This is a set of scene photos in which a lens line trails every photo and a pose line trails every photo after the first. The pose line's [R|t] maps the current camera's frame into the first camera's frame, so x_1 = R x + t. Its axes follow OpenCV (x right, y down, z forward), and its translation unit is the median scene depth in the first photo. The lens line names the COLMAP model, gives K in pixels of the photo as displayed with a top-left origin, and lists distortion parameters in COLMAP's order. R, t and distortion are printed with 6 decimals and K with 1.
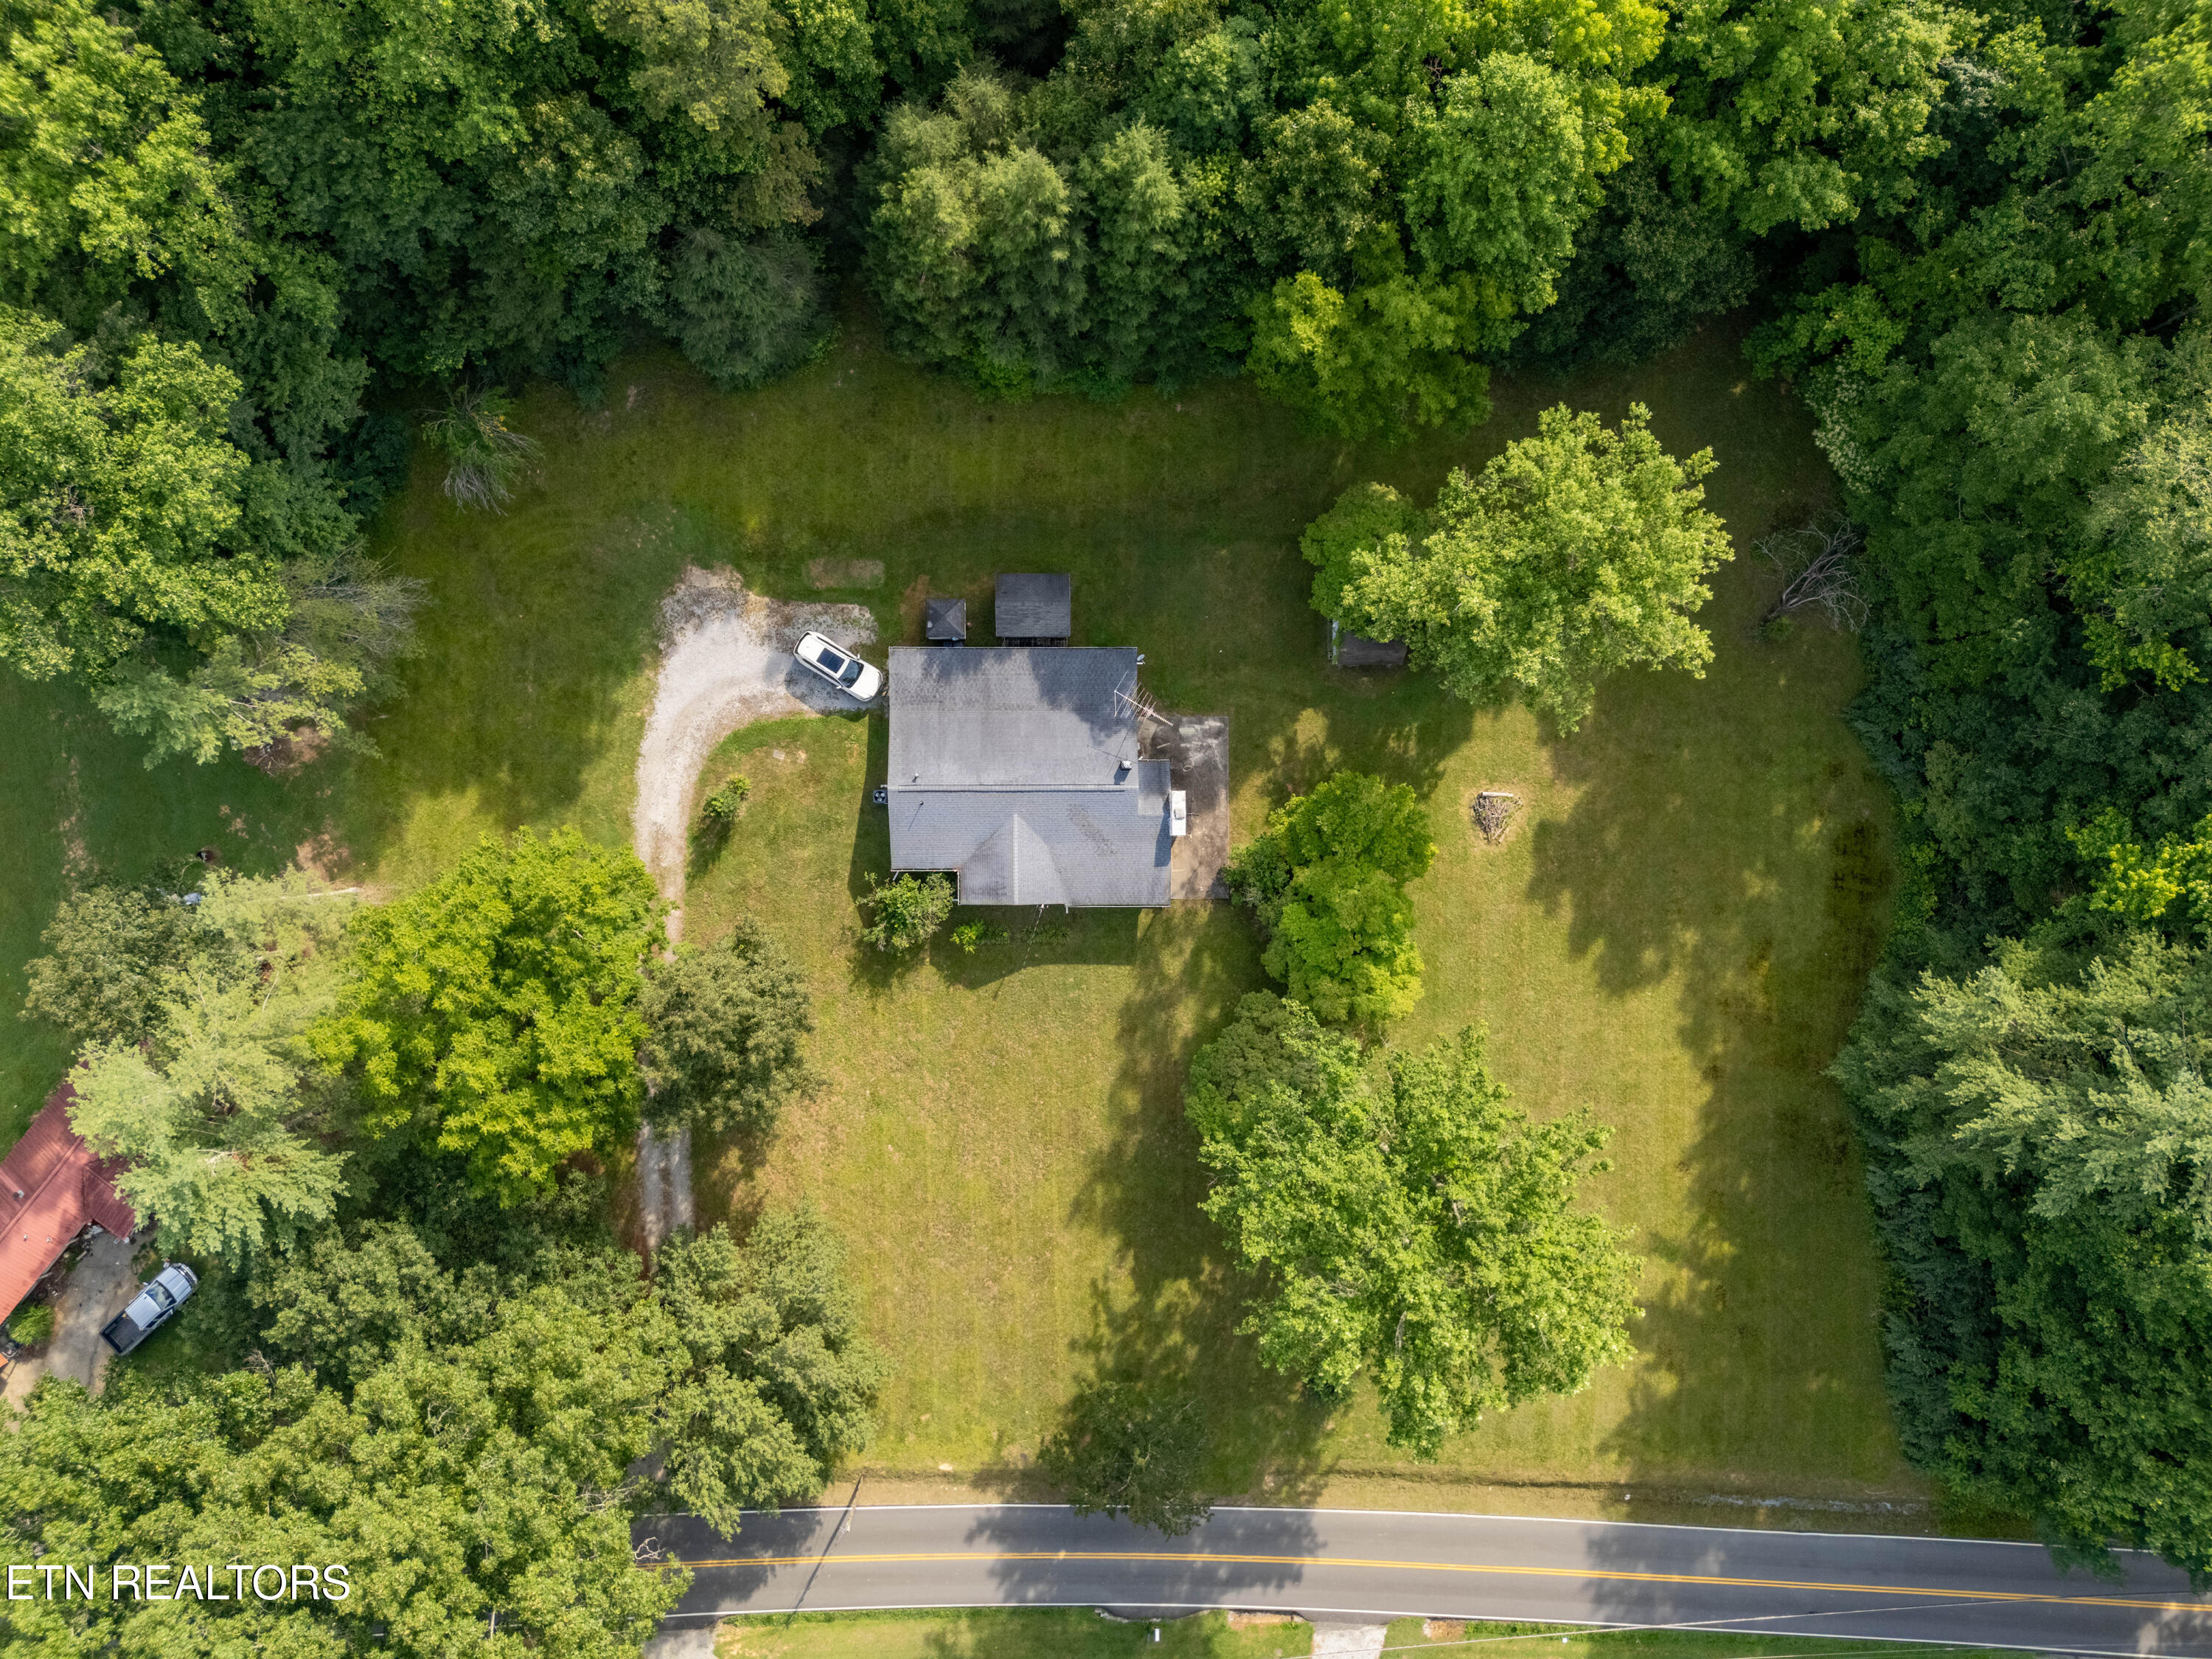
lens RADIAL K [[1622.0, 0, 1110.2], [0, 1622.0, 840.0], [0, 0, 1]] dist [0.052606, -0.042687]
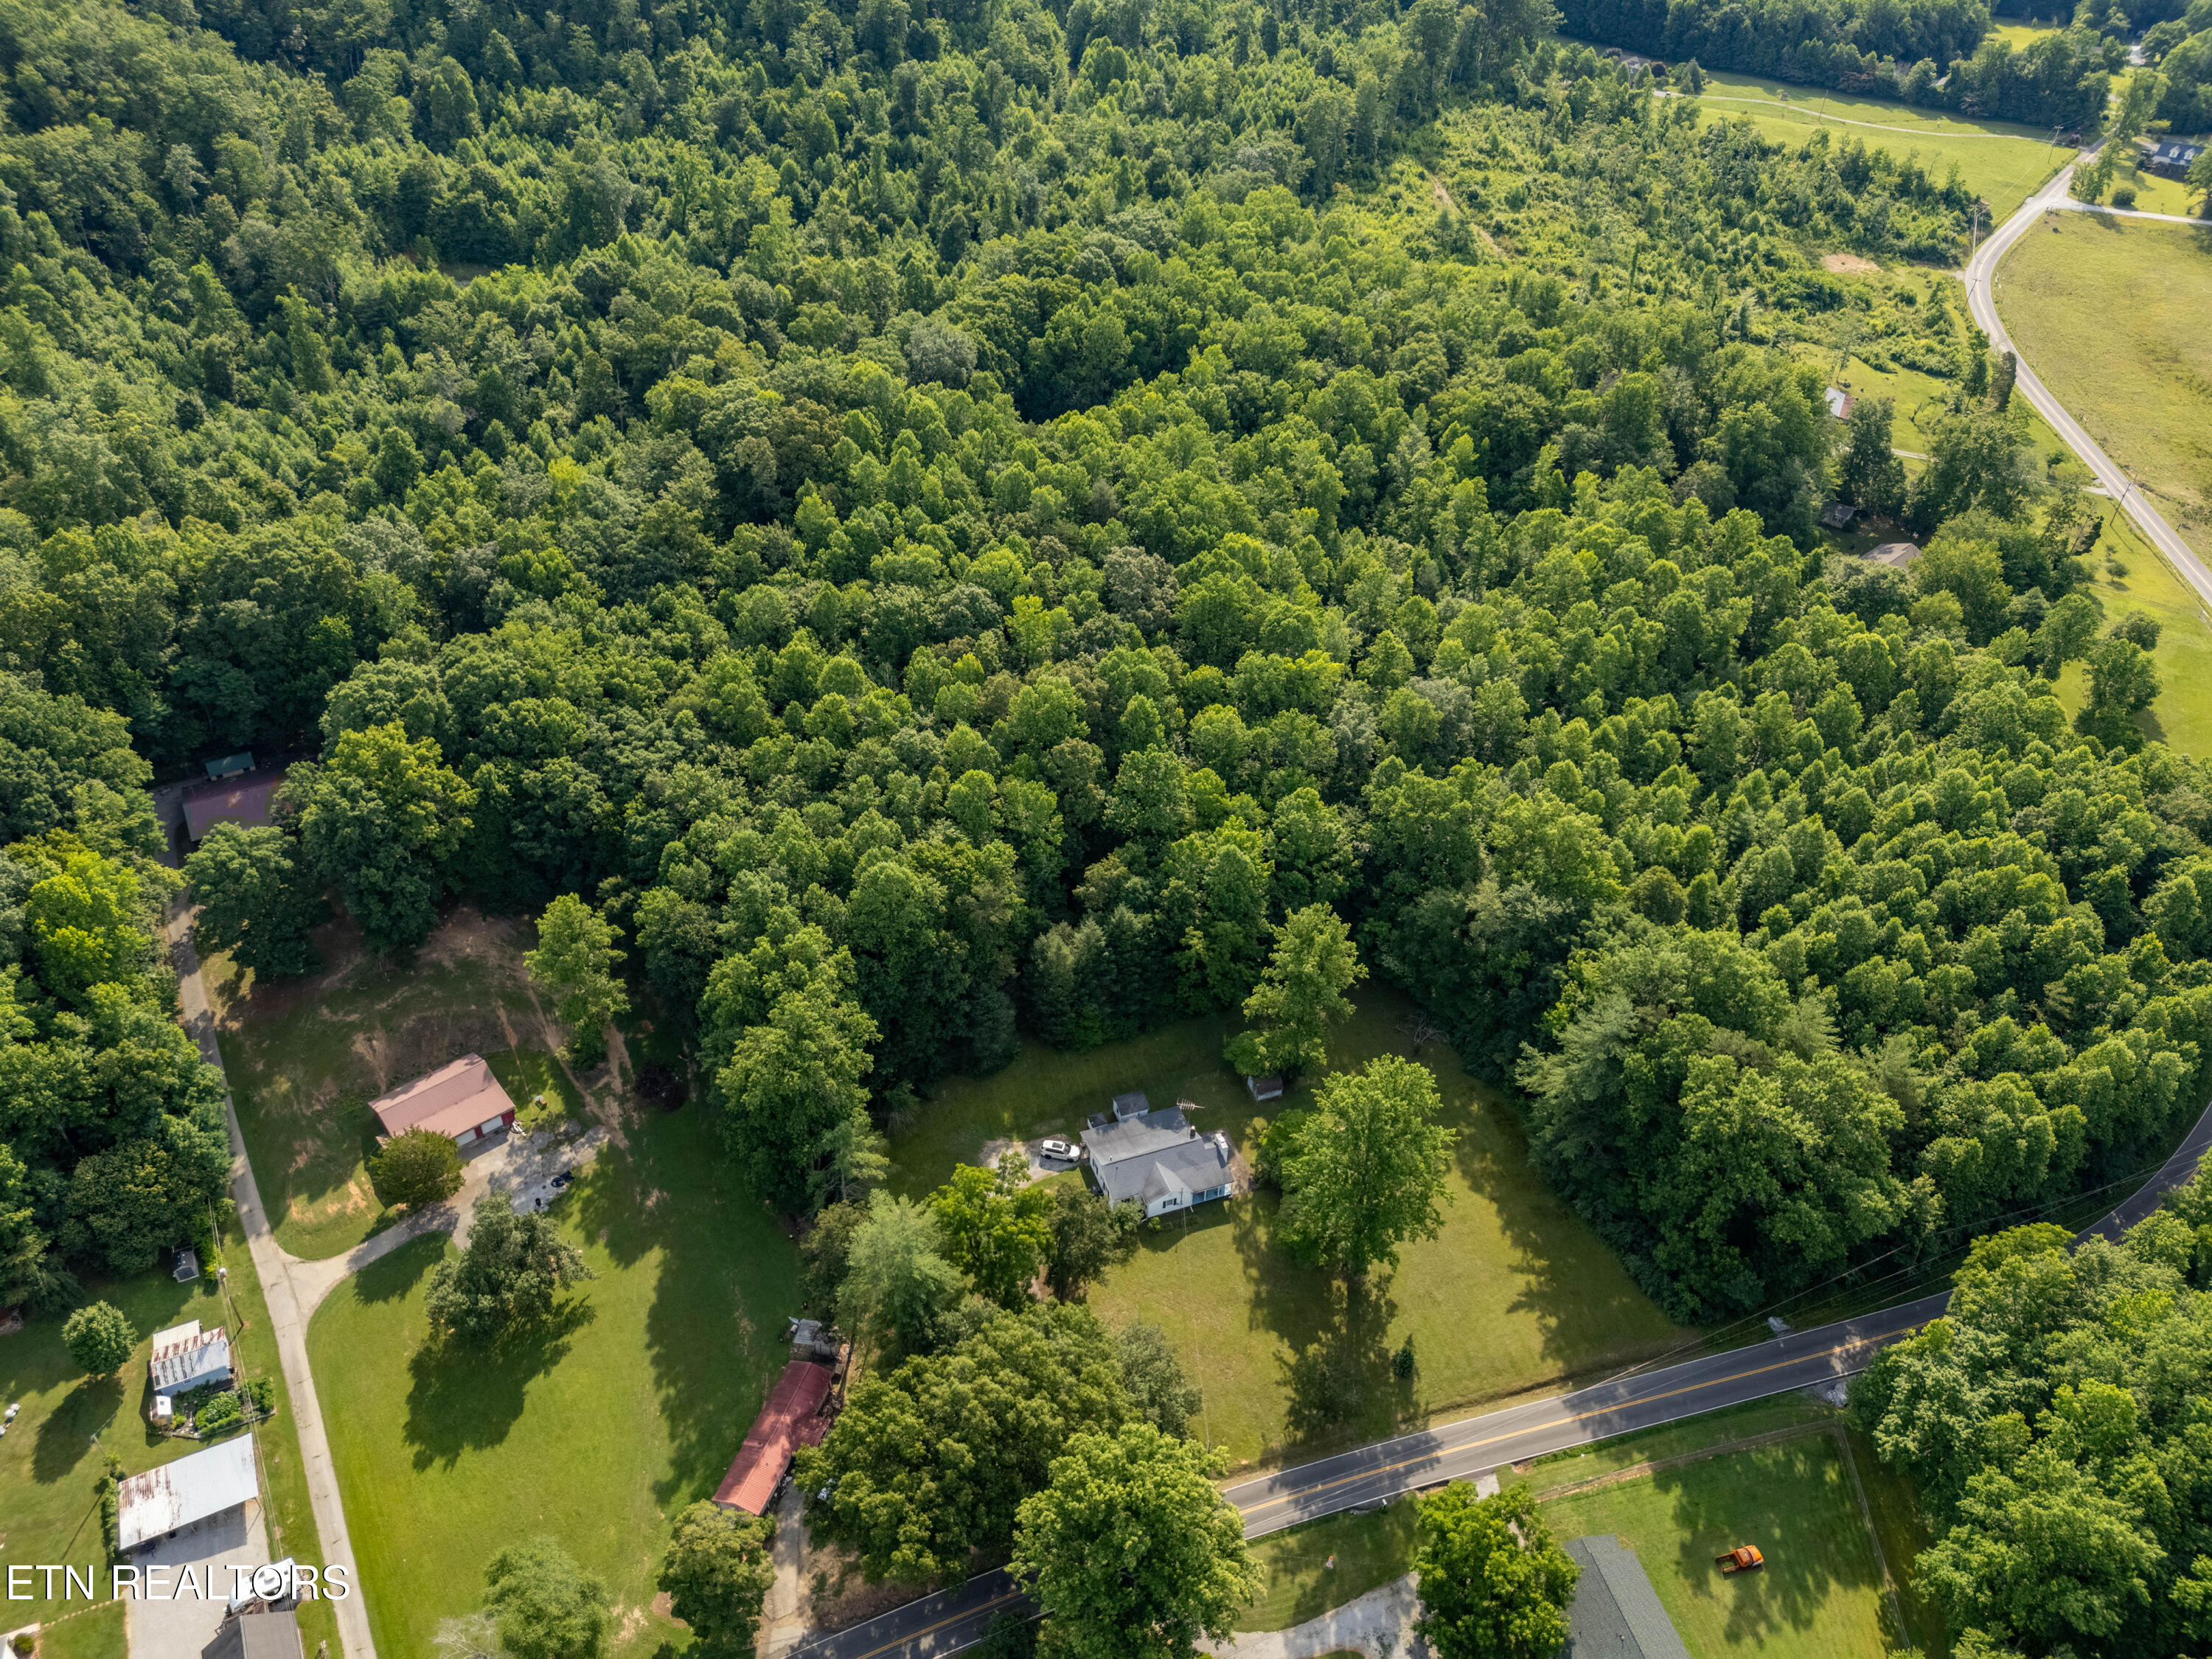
lens RADIAL K [[1622.0, 0, 1107.6], [0, 1622.0, 824.0], [0, 0, 1]] dist [0.052606, -0.042687]
pose [[0.940619, -0.219102, 0.259288, -0.580378], [0.339223, 0.577881, -0.742281, 1.313159], [0.012798, 0.786160, 0.617890, -0.759813]]
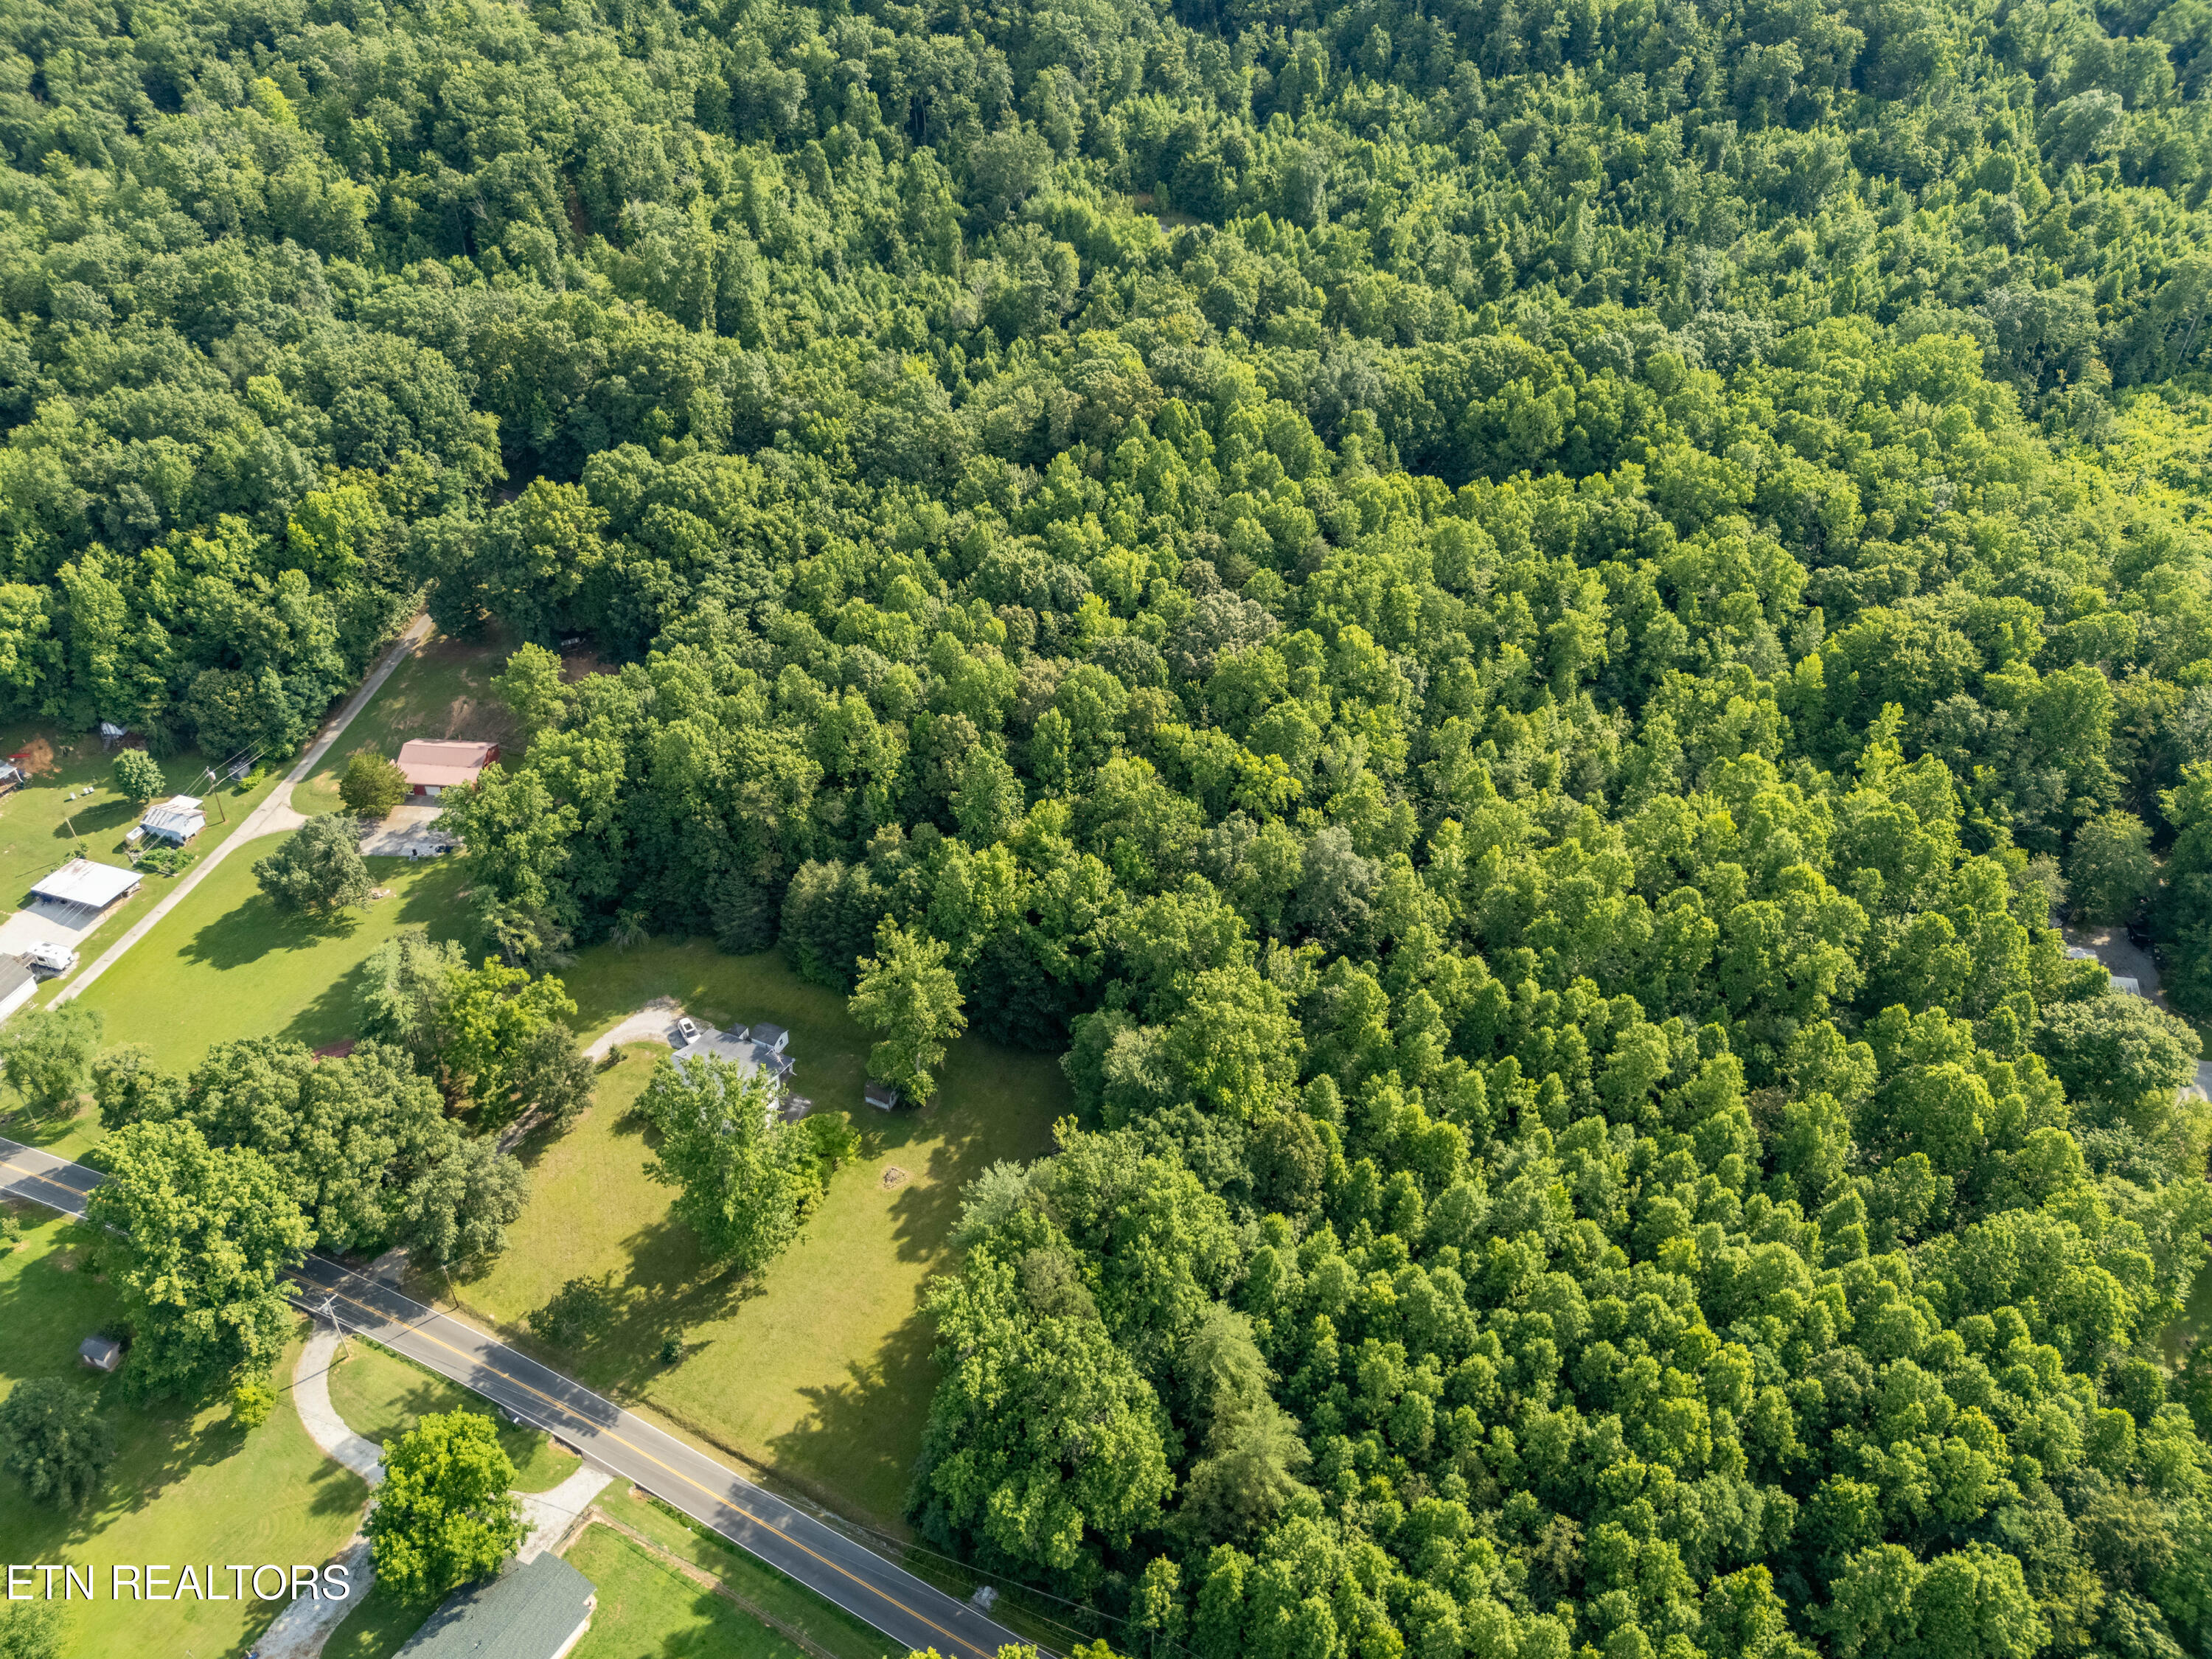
lens RADIAL K [[1622.0, 0, 1110.2], [0, 1622.0, 835.2], [0, 0, 1]] dist [0.052606, -0.042687]
pose [[0.903708, 0.249960, -0.347610, 1.151684], [-0.428032, 0.546517, -0.719797, 1.193244], [0.010054, 0.799274, 0.600882, -0.693192]]
